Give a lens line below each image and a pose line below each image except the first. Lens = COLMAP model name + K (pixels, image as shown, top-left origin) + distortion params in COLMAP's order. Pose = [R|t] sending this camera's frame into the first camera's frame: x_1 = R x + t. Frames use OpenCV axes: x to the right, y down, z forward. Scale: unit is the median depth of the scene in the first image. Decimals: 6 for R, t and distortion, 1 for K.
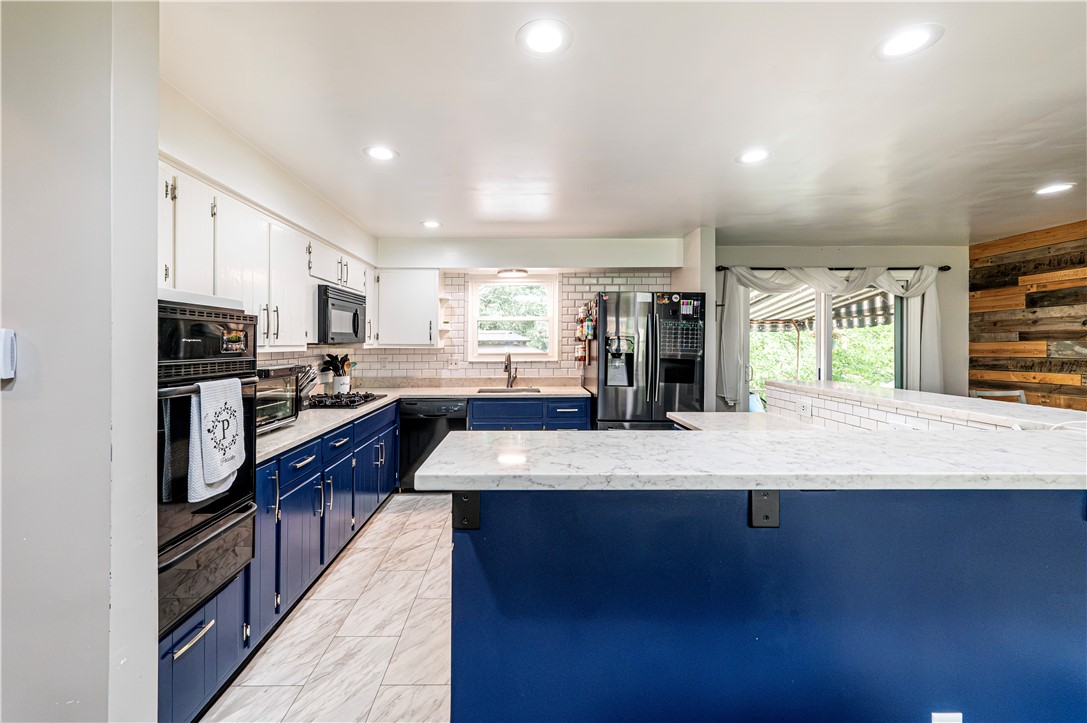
lens RADIAL K [[448.7, 0, 507.7], [0, 448.7, 341.8], [0, 0, 1]] dist [0.000868, -0.000063]
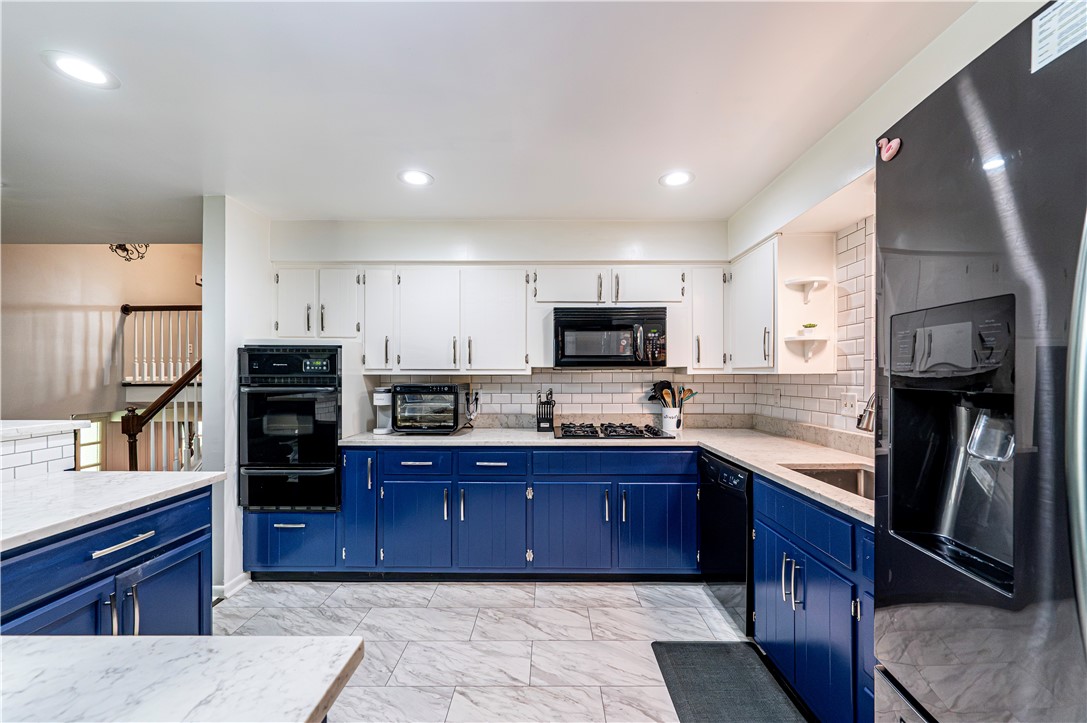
lens RADIAL K [[404.8, 0, 516.3], [0, 404.8, 370.1], [0, 0, 1]] dist [0.000456, -0.000003]
pose [[0.027918, -0.009262, -0.999567, 0.391084], [0.002821, 0.999954, -0.009186, 0.014518], [0.999606, -0.002564, 0.027943, 0.735833]]
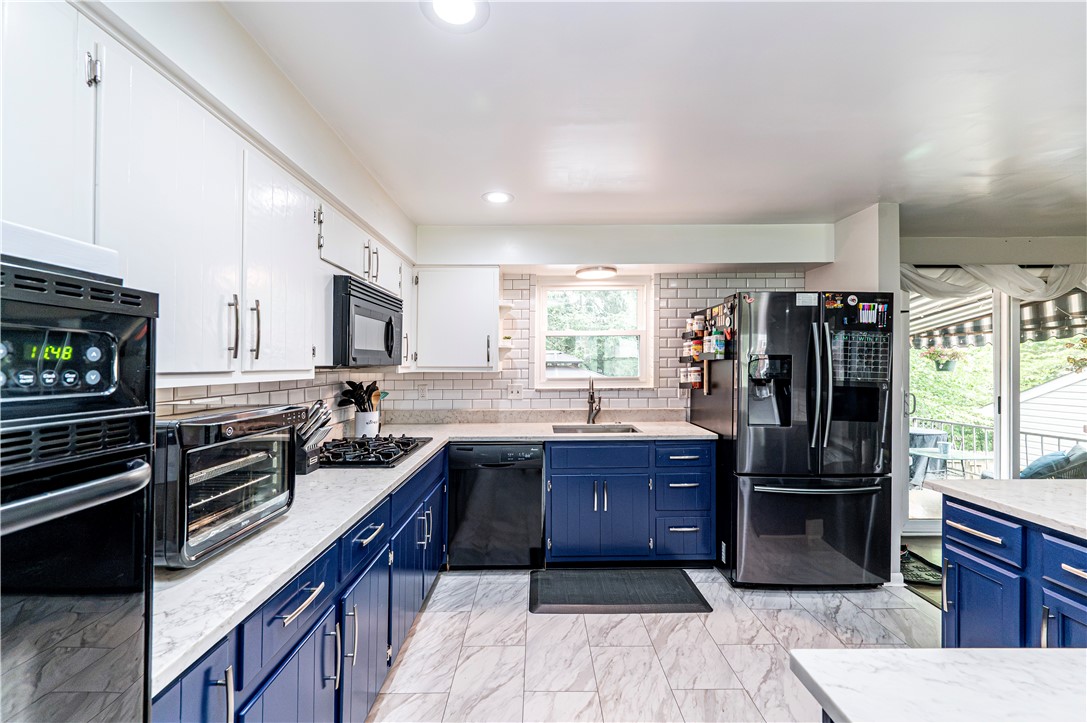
lens RADIAL K [[441.5, 0, 544.5], [0, 441.5, 357.3], [0, 0, 1]] dist [0.001361, 0.000070]
pose [[0.999209, -0.002179, 0.039704, -0.118782], [0.002718, 0.999905, -0.013519, -0.000090], [-0.039671, 0.013616, 0.999120, 0.290299]]
